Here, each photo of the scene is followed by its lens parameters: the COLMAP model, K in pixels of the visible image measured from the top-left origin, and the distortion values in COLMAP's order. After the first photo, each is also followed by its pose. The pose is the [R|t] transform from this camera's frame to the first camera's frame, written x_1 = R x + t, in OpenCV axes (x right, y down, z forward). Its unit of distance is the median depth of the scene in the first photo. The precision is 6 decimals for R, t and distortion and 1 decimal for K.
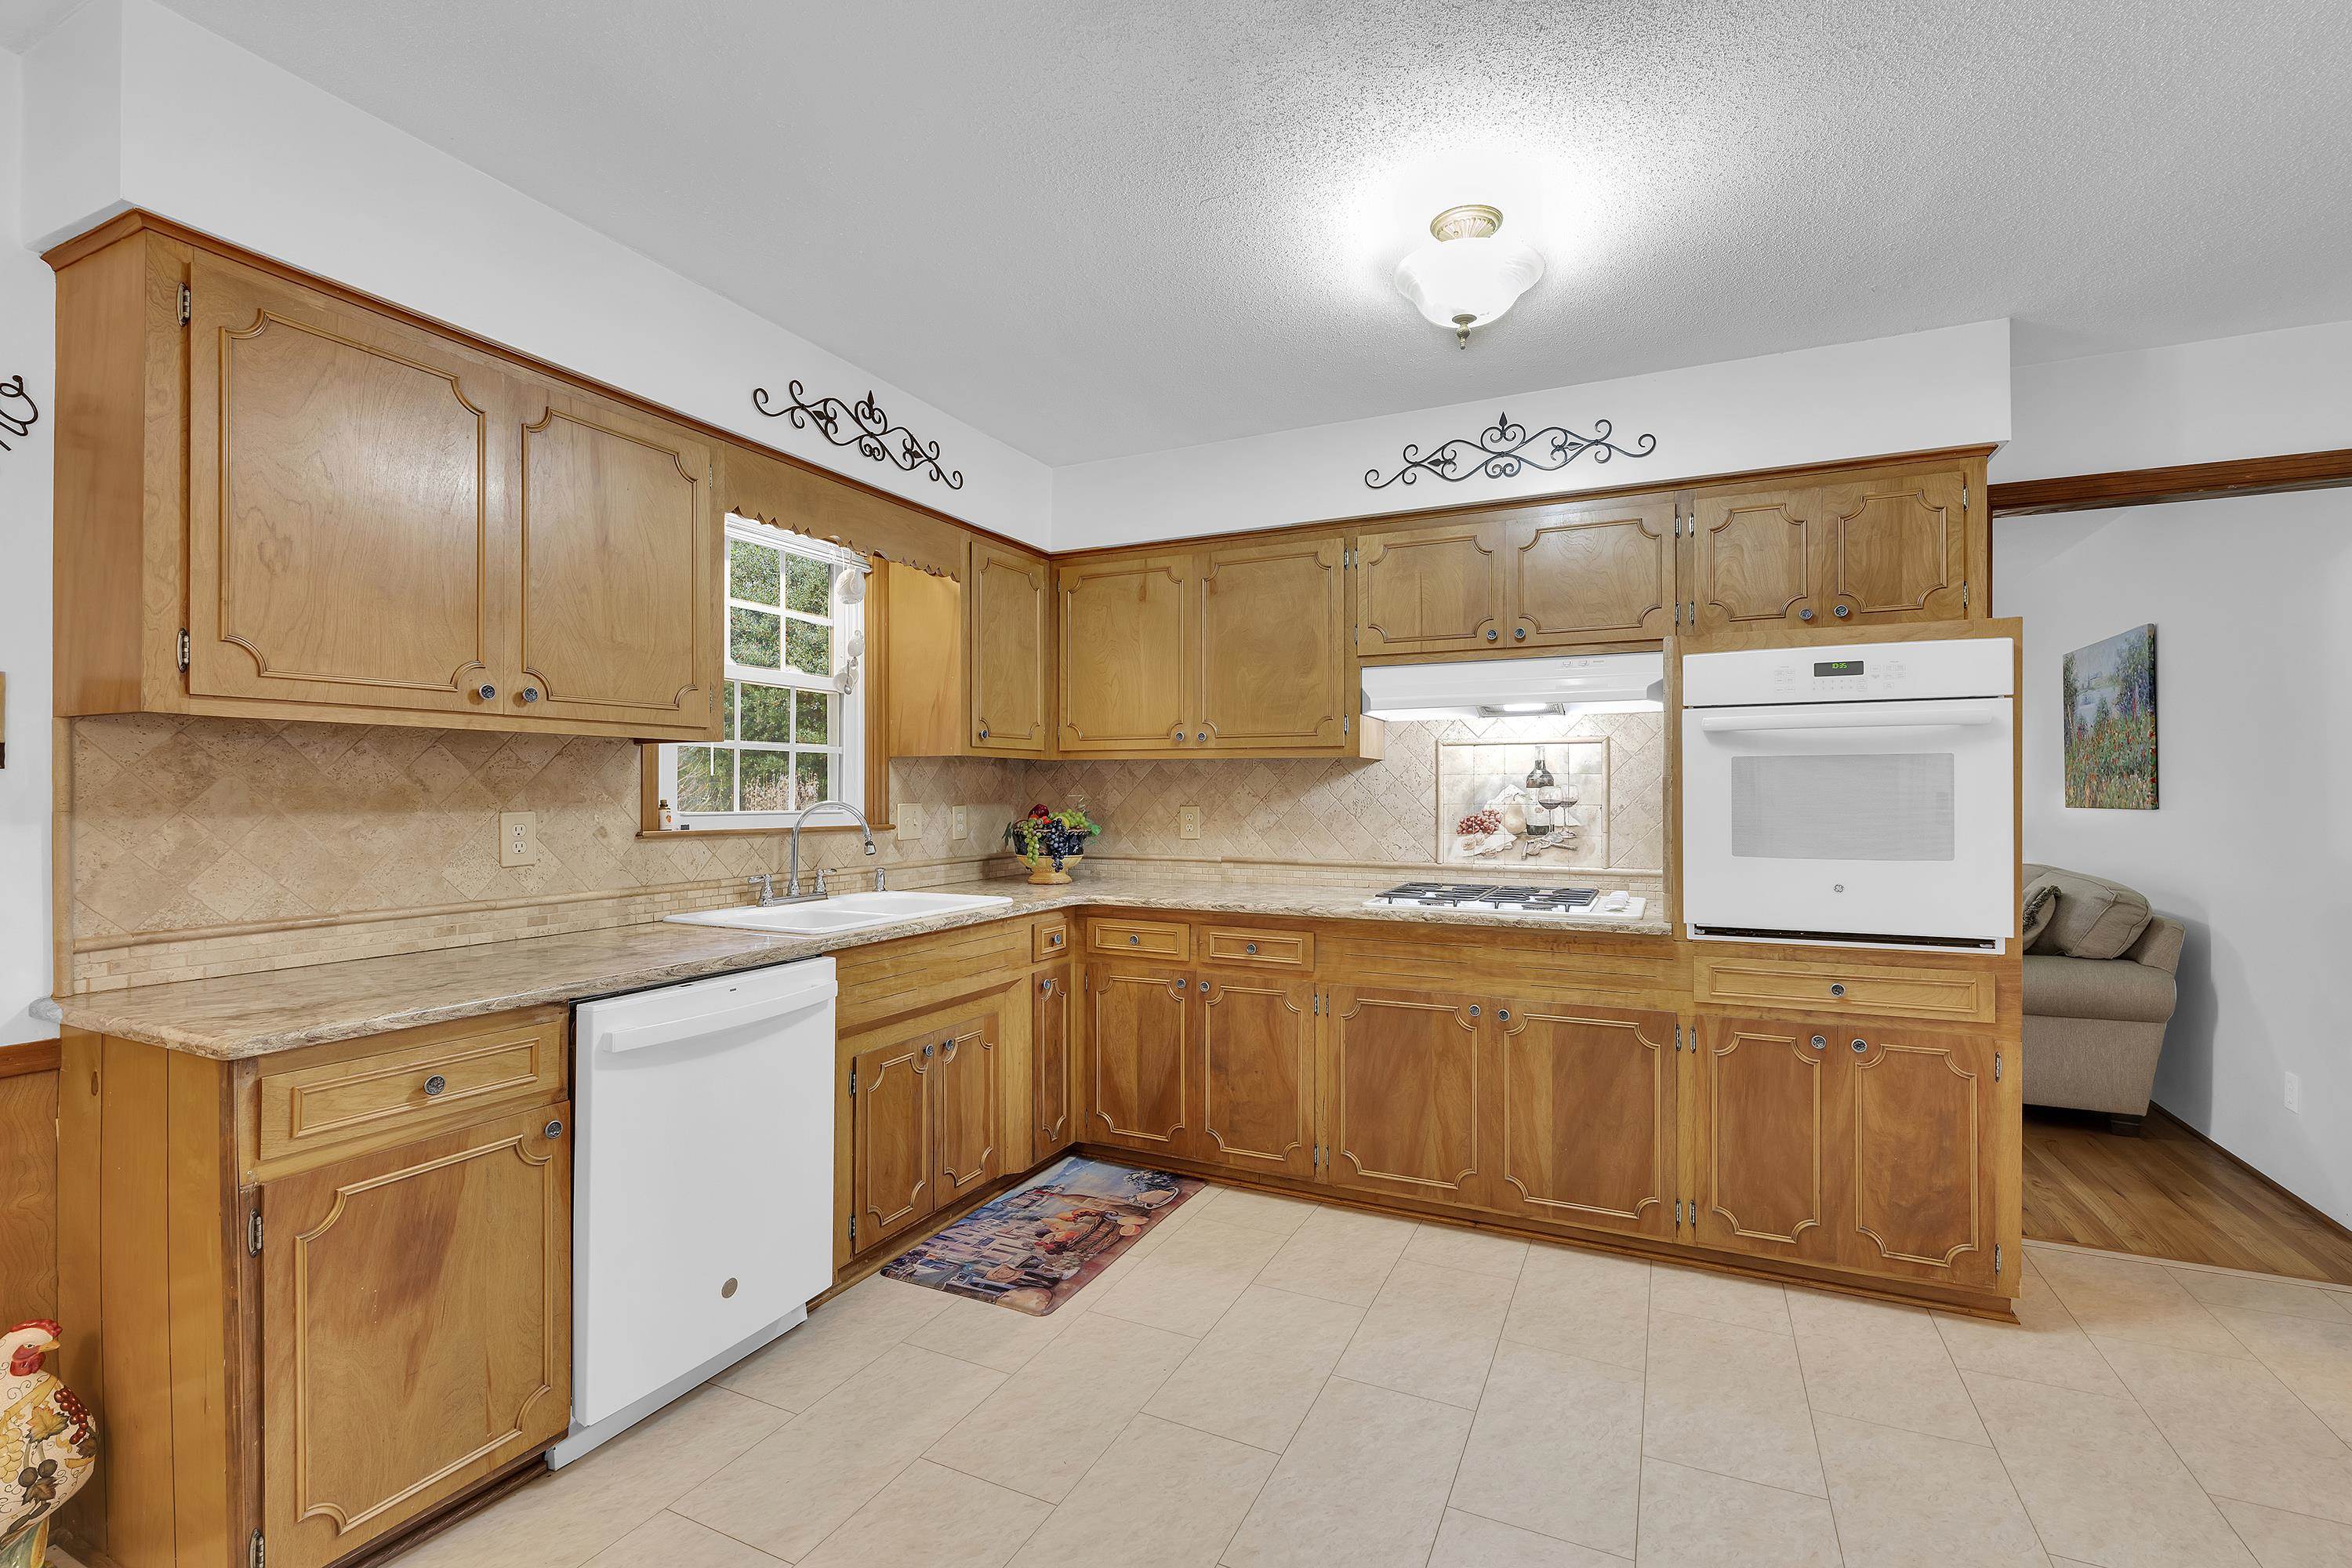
lens RADIAL K [[1031.3, 0, 1176.0], [0, 1031.3, 784.0], [0, 0, 1]] dist [0.000543, 0.000115]
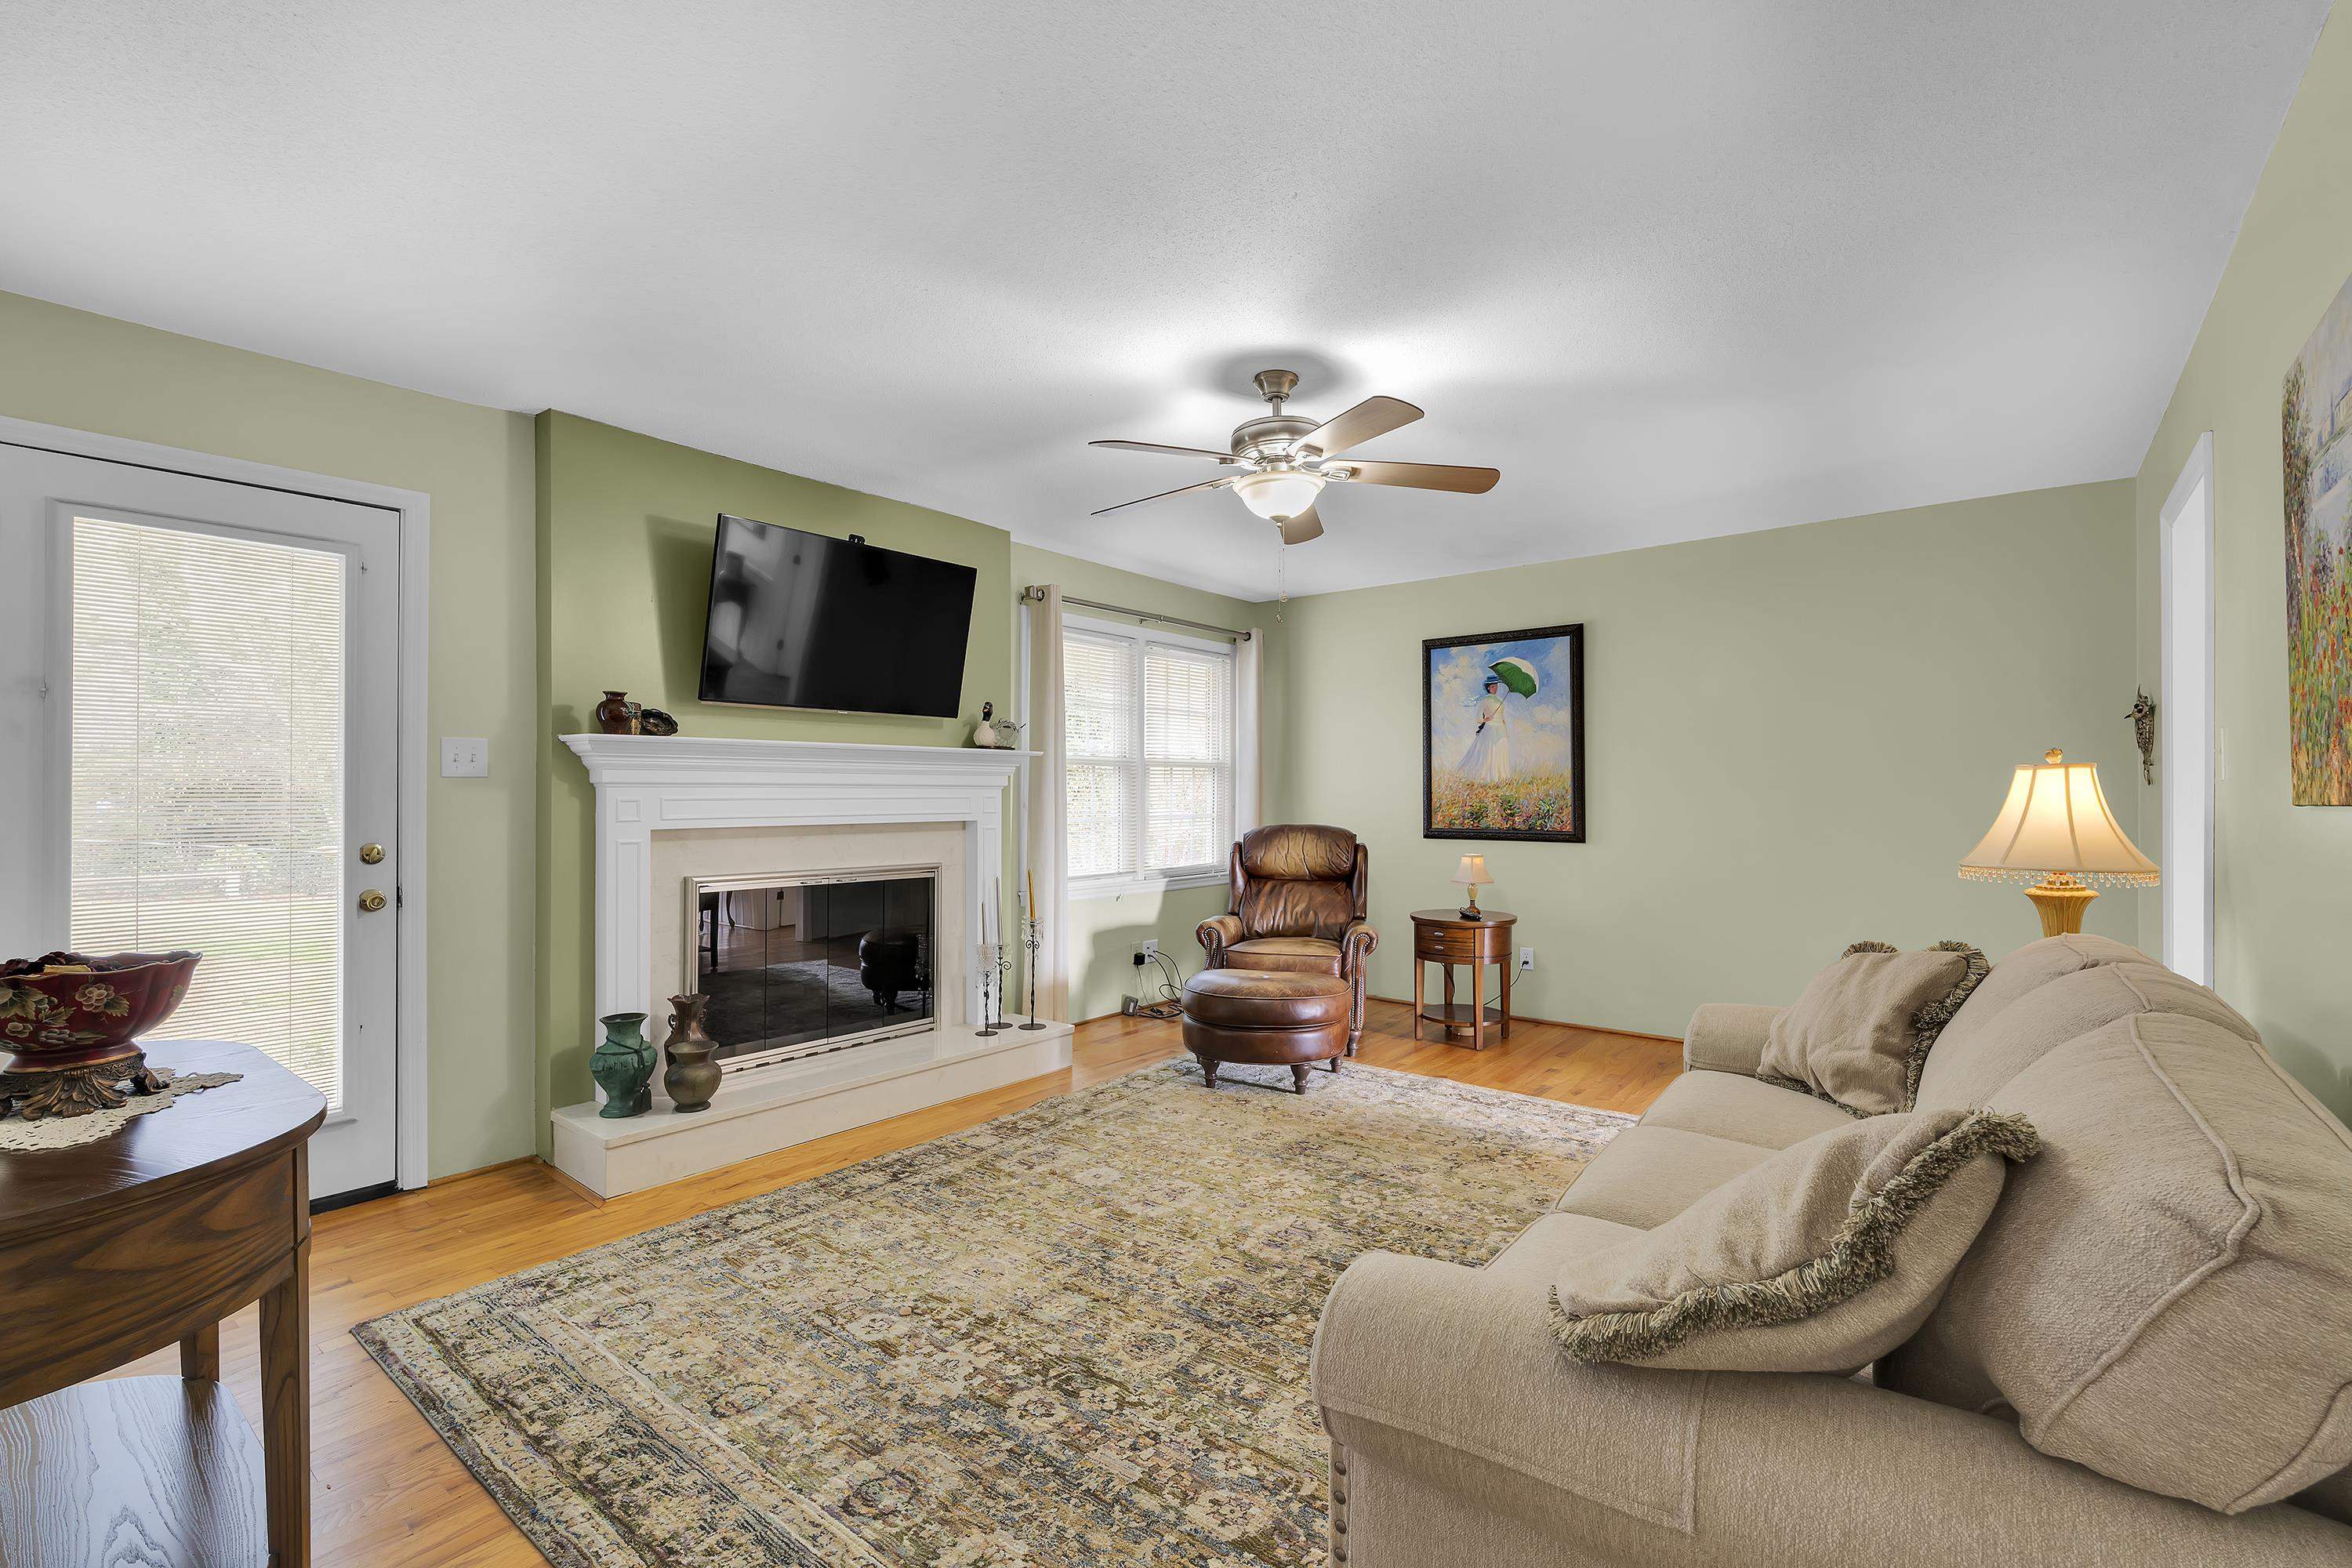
lens RADIAL K [[1031.3, 0, 1176.0], [0, 1031.3, 784.0], [0, 0, 1]] dist [0.000543, 0.000115]
pose [[0.974718, -0.002326, -0.223427, 0.590640], [0.001315, 0.999988, -0.004673, 0.017220], [0.223436, 0.004262, 0.974709, 0.590962]]
